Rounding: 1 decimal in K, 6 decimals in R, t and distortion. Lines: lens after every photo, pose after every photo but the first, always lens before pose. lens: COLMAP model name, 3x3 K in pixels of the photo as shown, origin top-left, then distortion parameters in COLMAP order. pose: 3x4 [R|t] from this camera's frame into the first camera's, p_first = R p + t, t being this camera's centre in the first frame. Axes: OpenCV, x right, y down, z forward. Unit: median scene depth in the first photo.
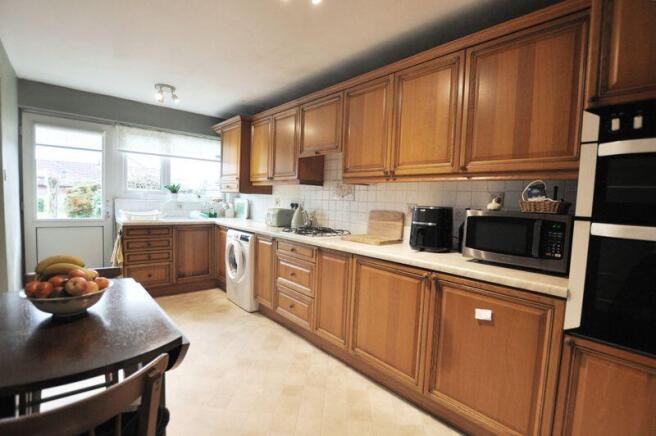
lens RADIAL K [[293.7, 0, 325.5], [0, 293.7, 218.6], [0, 0, 1]] dist [-0.001099, -0.000164]
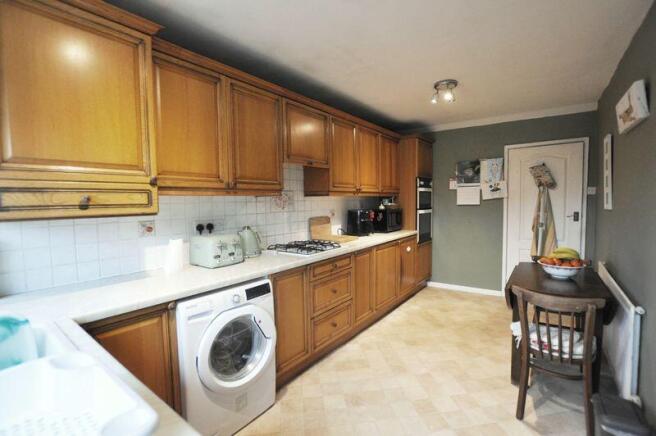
lens RADIAL K [[293.7, 0, 325.5], [0, 293.7, 218.6], [0, 0, 1]] dist [-0.001099, -0.000164]
pose [[-0.172984, -0.080522, 0.981628, -1.050075], [0.084590, 0.991755, 0.096259, -0.140677], [-0.981285, 0.099688, -0.164747, 1.192954]]
